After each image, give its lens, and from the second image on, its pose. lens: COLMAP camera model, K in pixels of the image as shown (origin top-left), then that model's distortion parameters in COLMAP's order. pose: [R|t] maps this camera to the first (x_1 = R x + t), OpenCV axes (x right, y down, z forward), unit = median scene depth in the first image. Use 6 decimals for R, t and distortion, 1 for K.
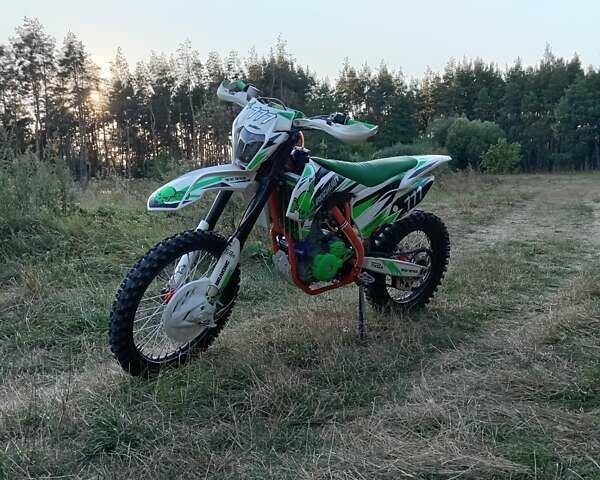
lens RADIAL K [[595.1, 0, 300.0], [0, 595.1, 240.0], [0, 0, 1]] dist [0.013403, -0.021509]
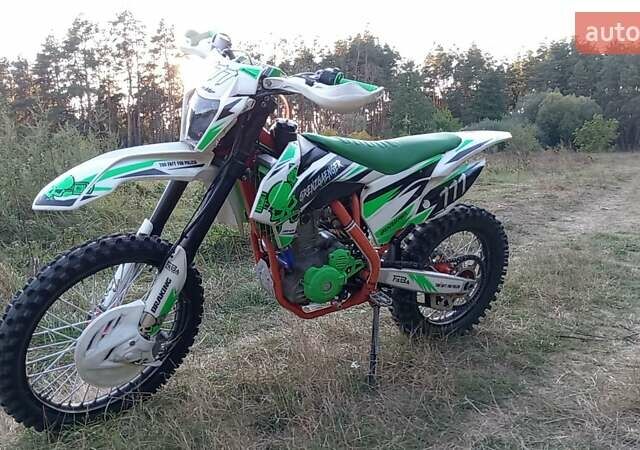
lens RADIAL K [[593.0, 0, 320.1], [0, 593.0, 229.3], [0, 0, 1]] dist [0.008652, -0.010302]
pose [[0.994092, 0.023693, -0.105927, 0.100584], [-0.021248, 0.999482, 0.024154, -0.034098], [0.106444, -0.021761, 0.994081, 0.240298]]
